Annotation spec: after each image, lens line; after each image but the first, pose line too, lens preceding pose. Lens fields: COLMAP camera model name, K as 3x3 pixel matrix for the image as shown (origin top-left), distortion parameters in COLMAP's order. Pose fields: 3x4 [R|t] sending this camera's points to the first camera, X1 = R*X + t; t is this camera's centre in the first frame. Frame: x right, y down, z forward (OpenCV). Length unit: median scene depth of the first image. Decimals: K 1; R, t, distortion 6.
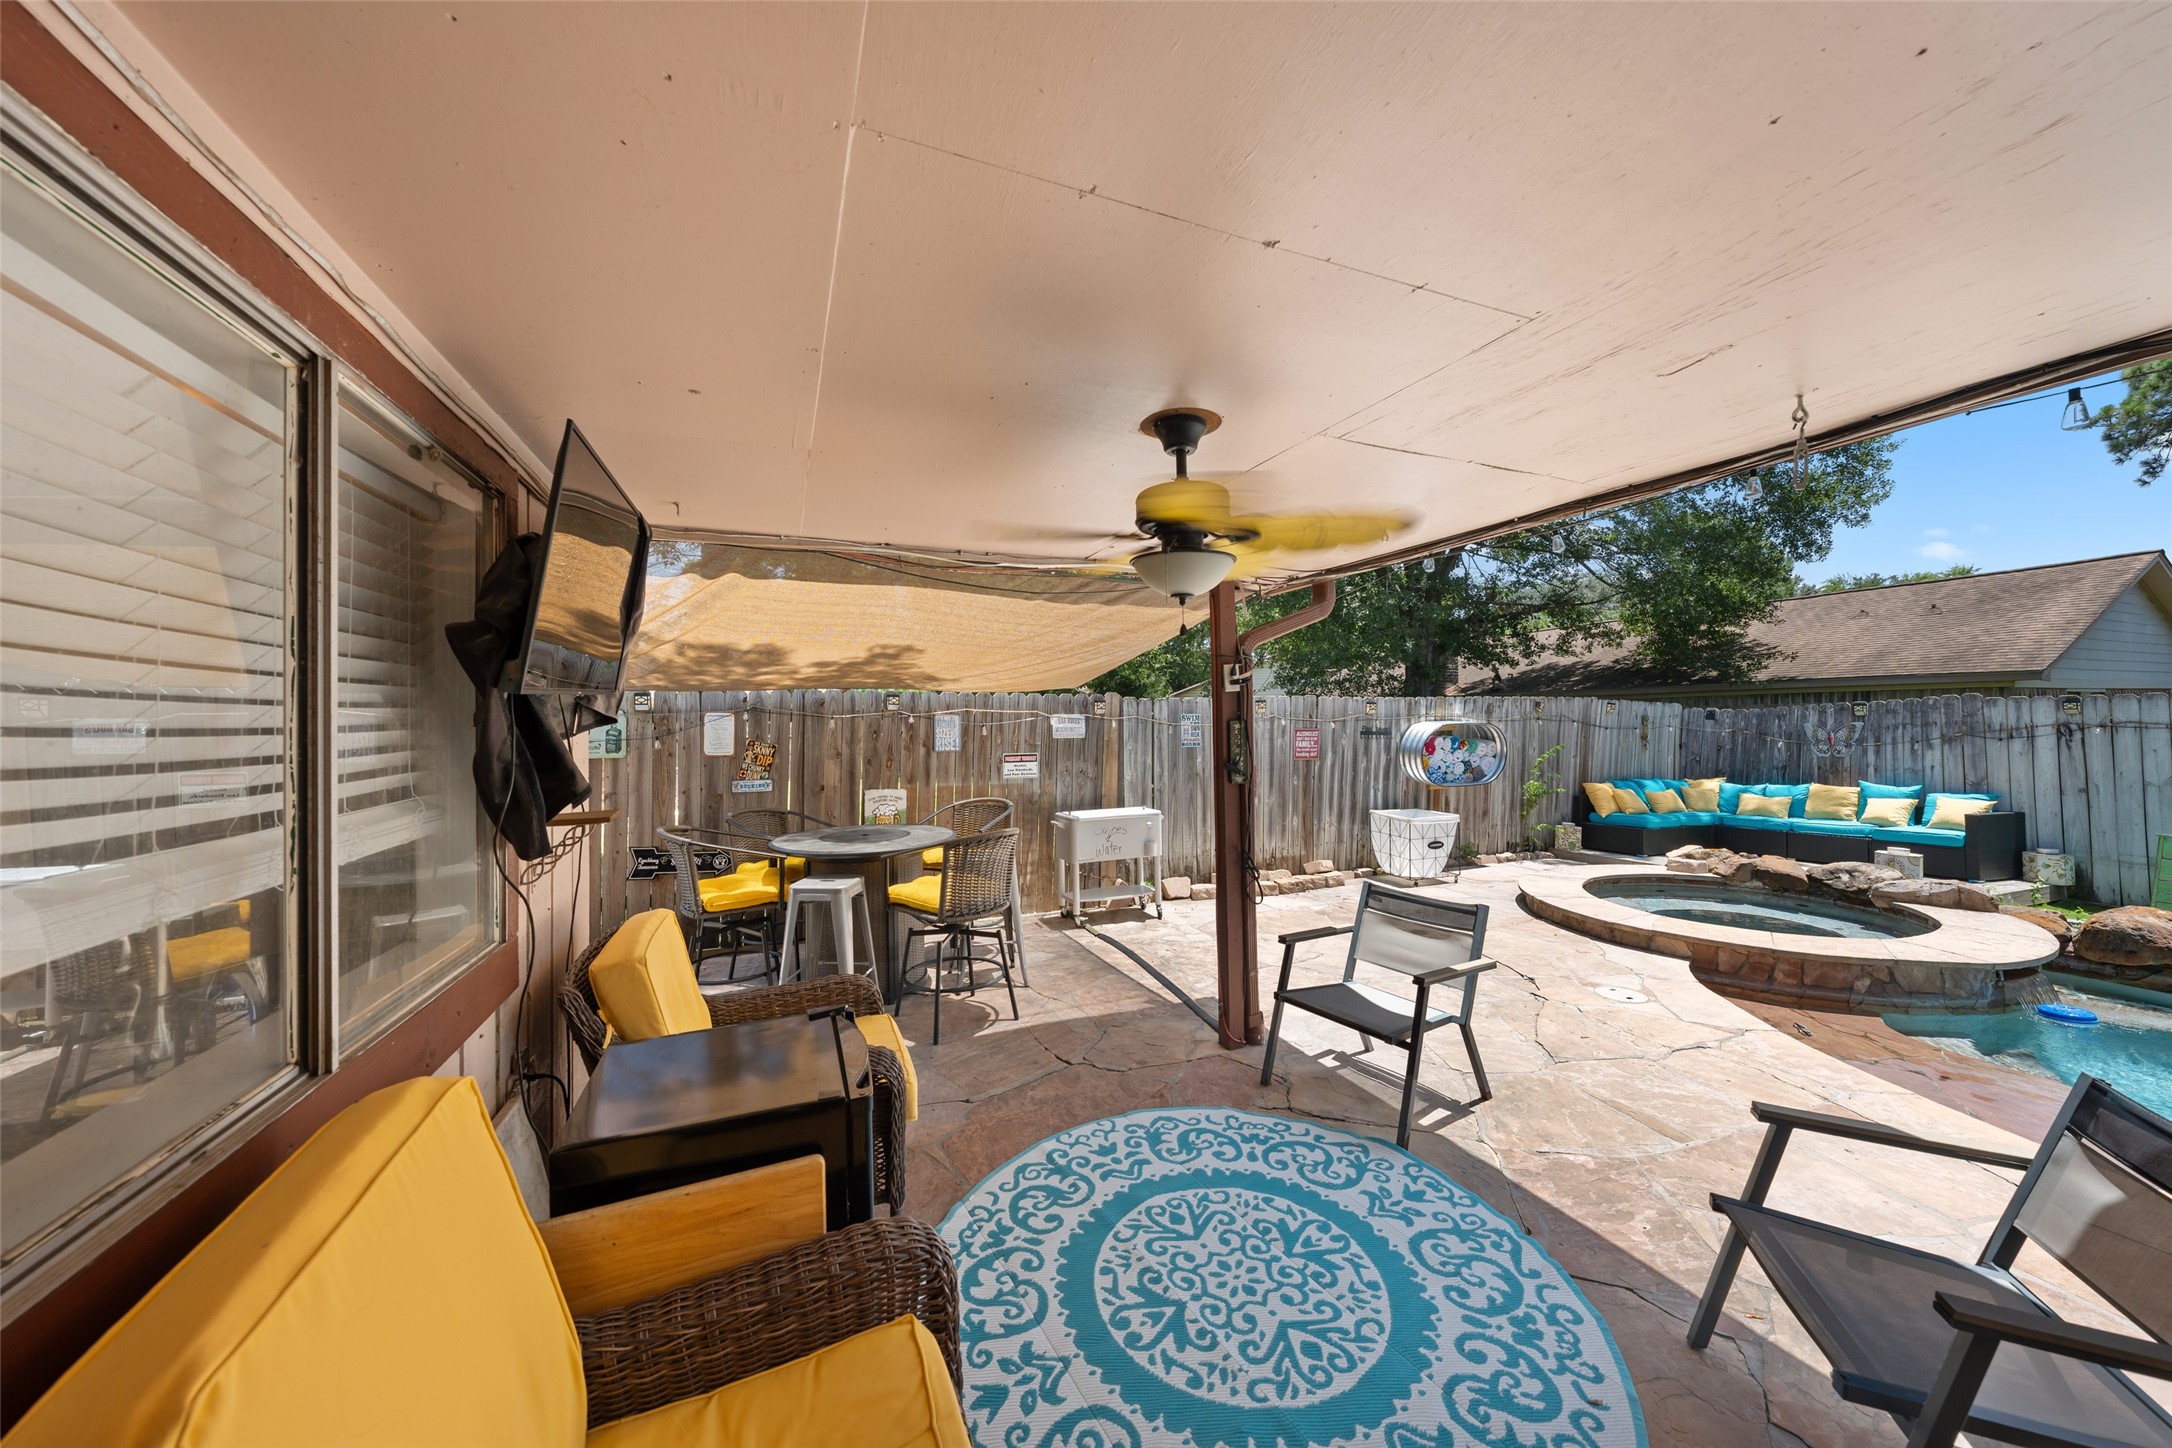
lens RADIAL K [[757.3, 0, 1077.9], [0, 757.3, 710.0], [0, 0, 1]] dist [-0.004066, -0.000038]
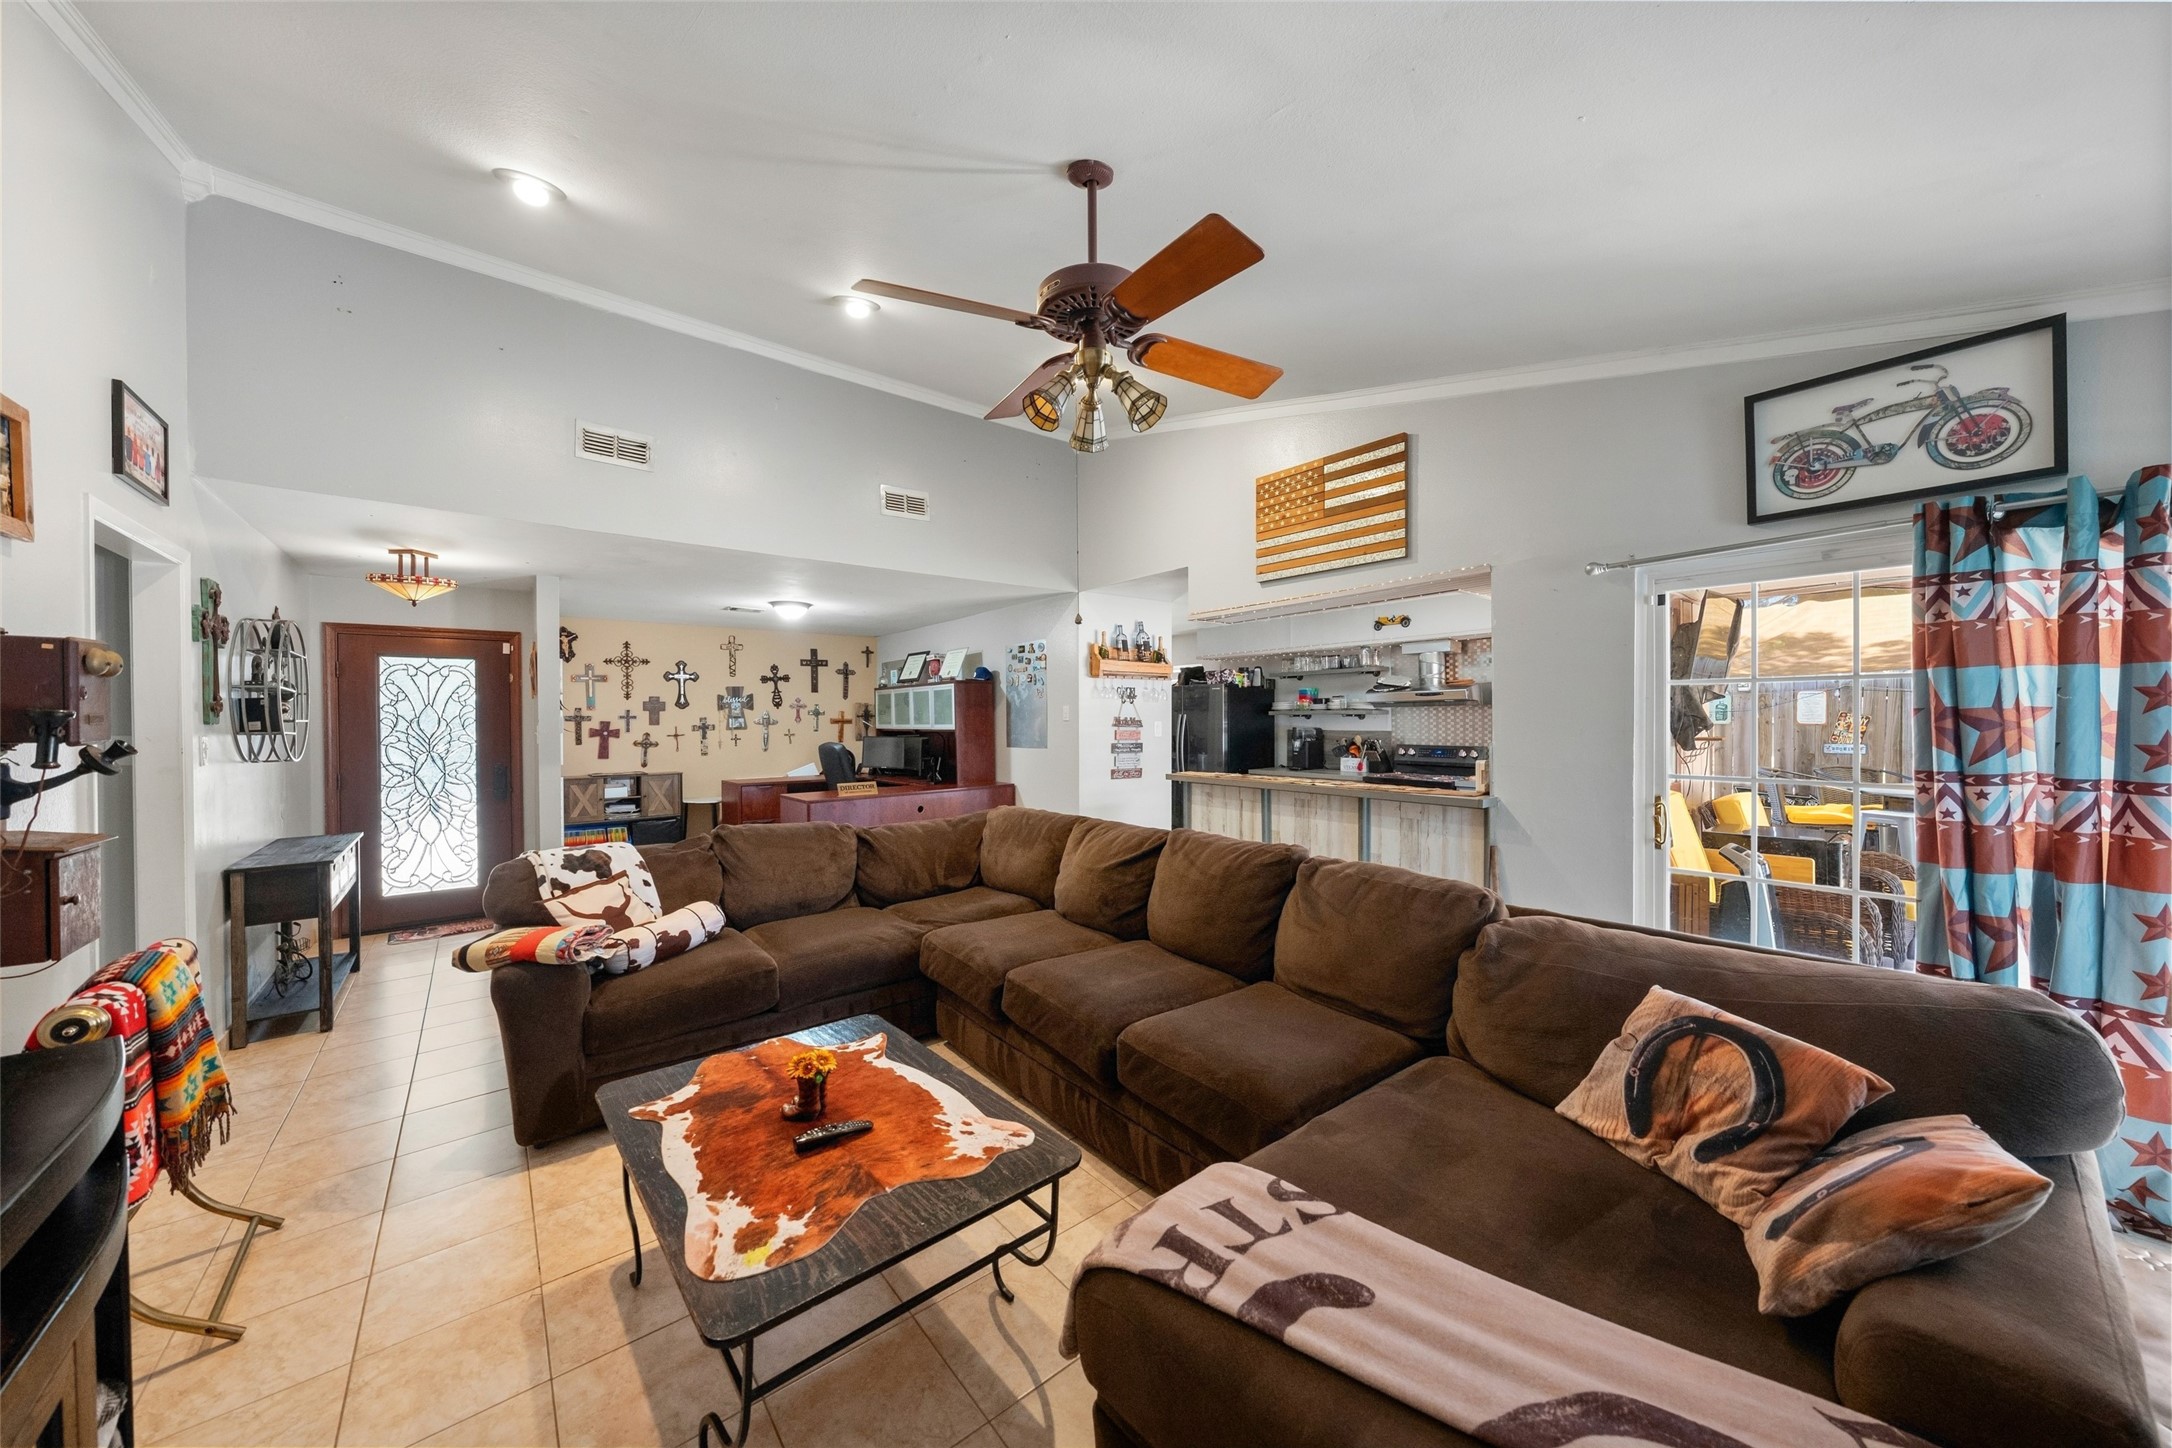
lens RADIAL K [[735.1, 0, 1083.0], [0, 735.1, 722.9], [0, 0, 1]] dist [-0.005292, -0.000072]
pose [[0.301537, 0.017390, -0.953296, 0.361075], [0.021827, 0.999446, 0.025136, -0.001155], [0.953205, -0.028387, 0.300990, -0.598961]]
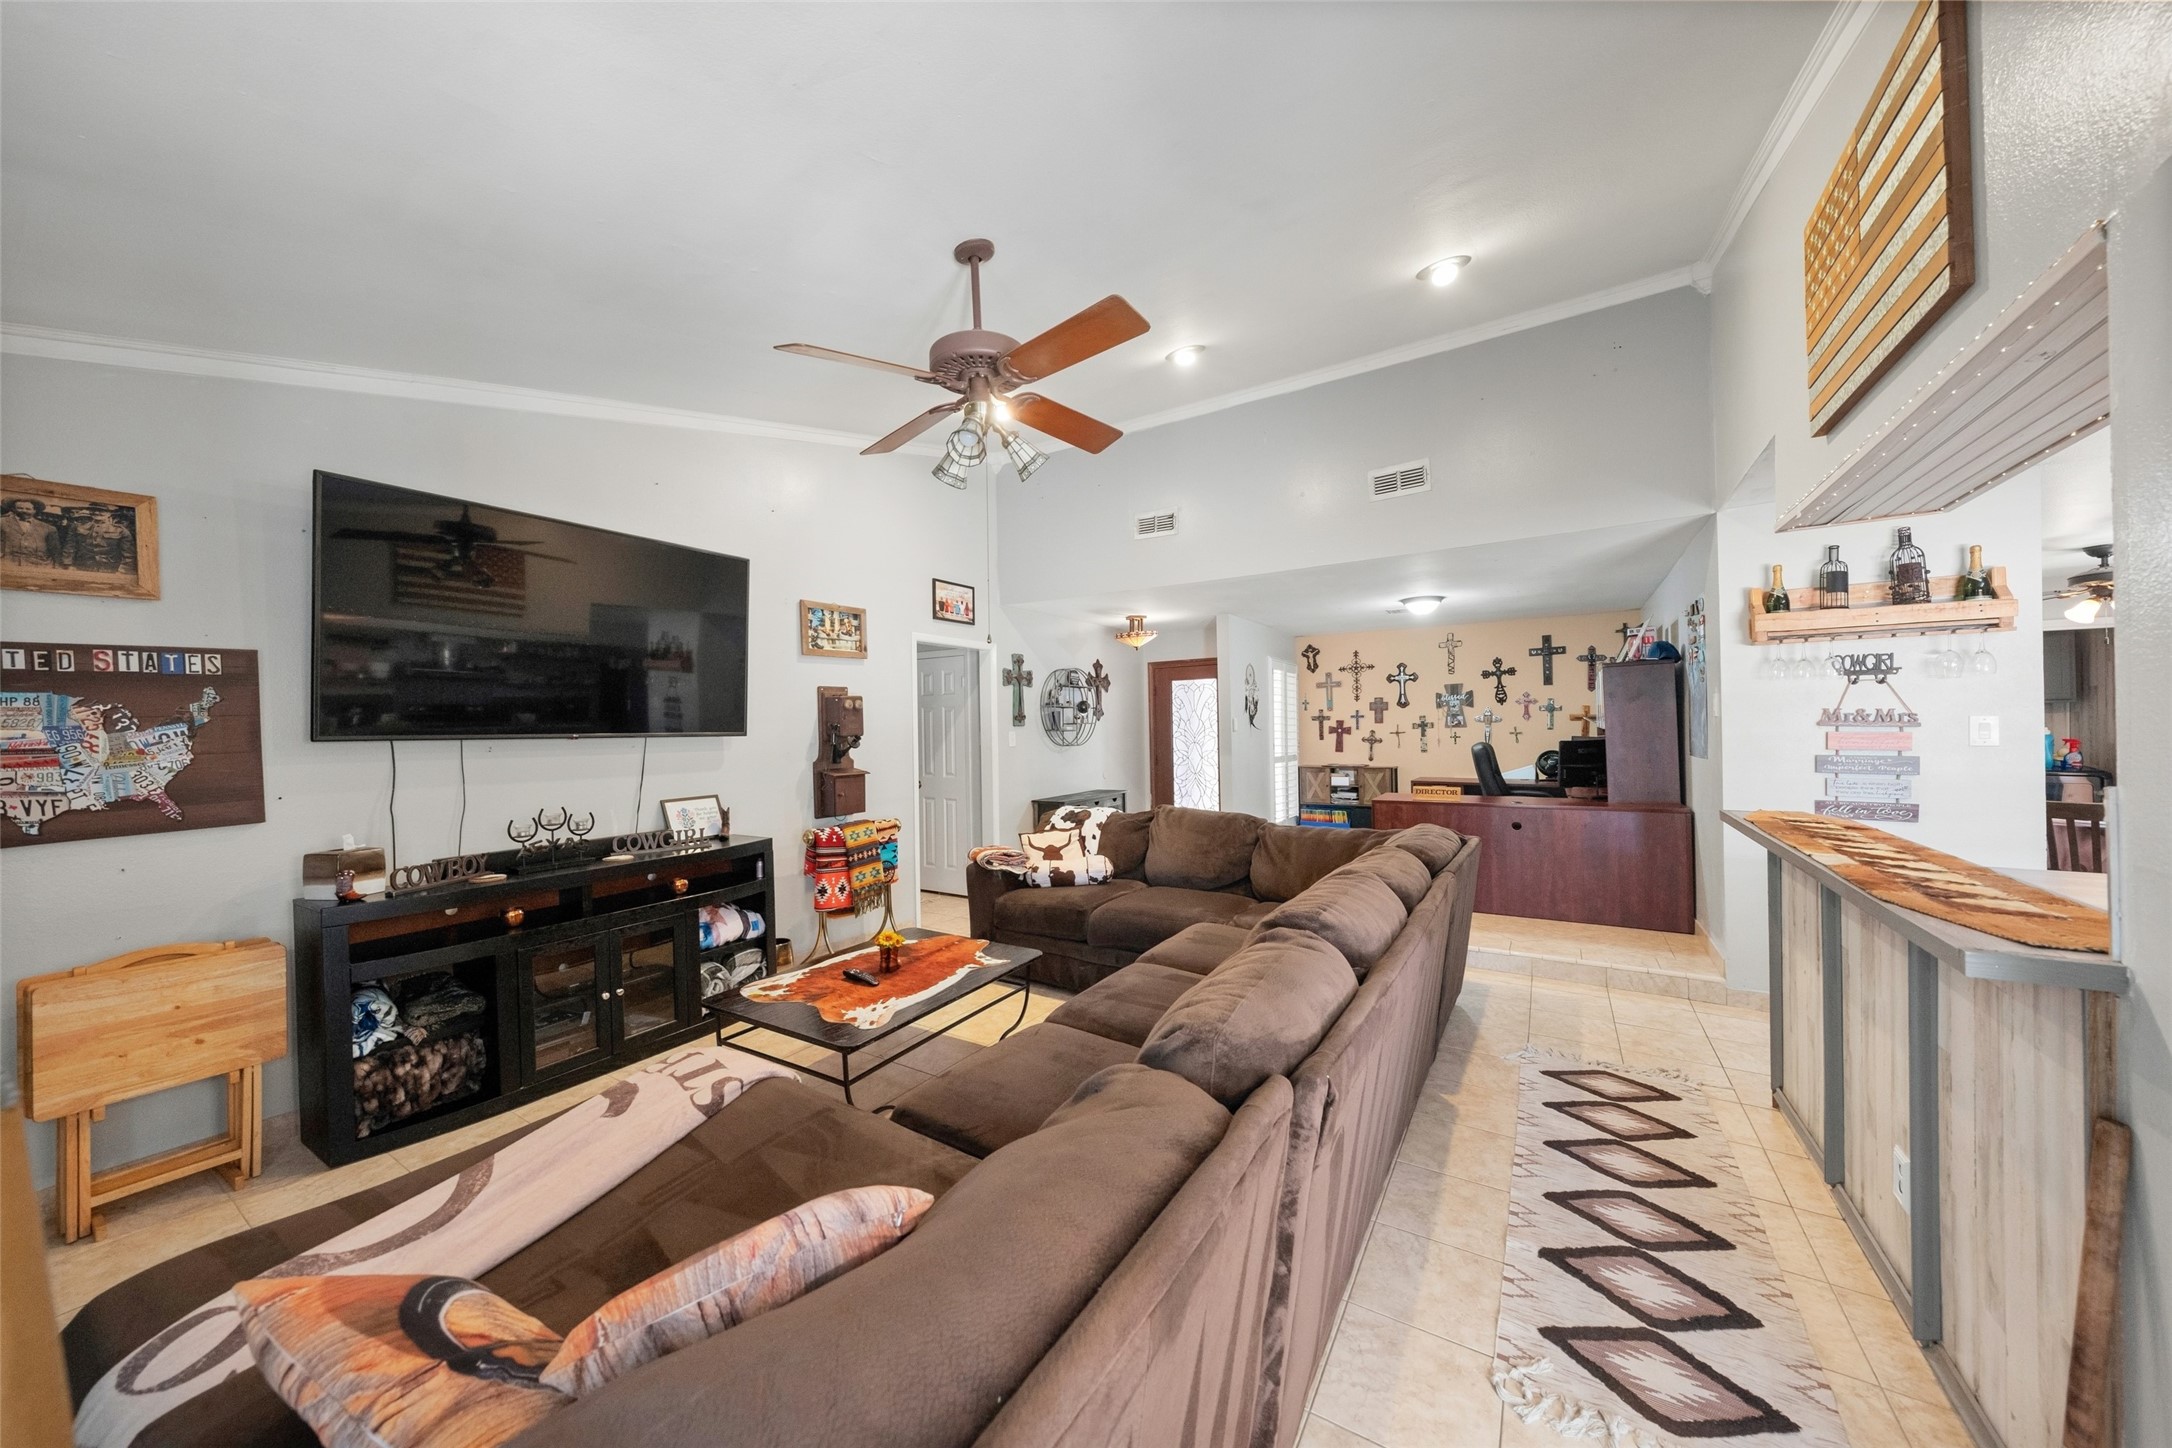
lens RADIAL K [[735.1, 0, 1083.0], [0, 735.1, 722.9], [0, 0, 1]] dist [-0.005292, -0.000072]
pose [[-0.809775, 0.025675, -0.586178, 0.192890], [0.040392, 0.999111, -0.012037, 0.013479], [0.585348, -0.033424, -0.810093, -0.049386]]
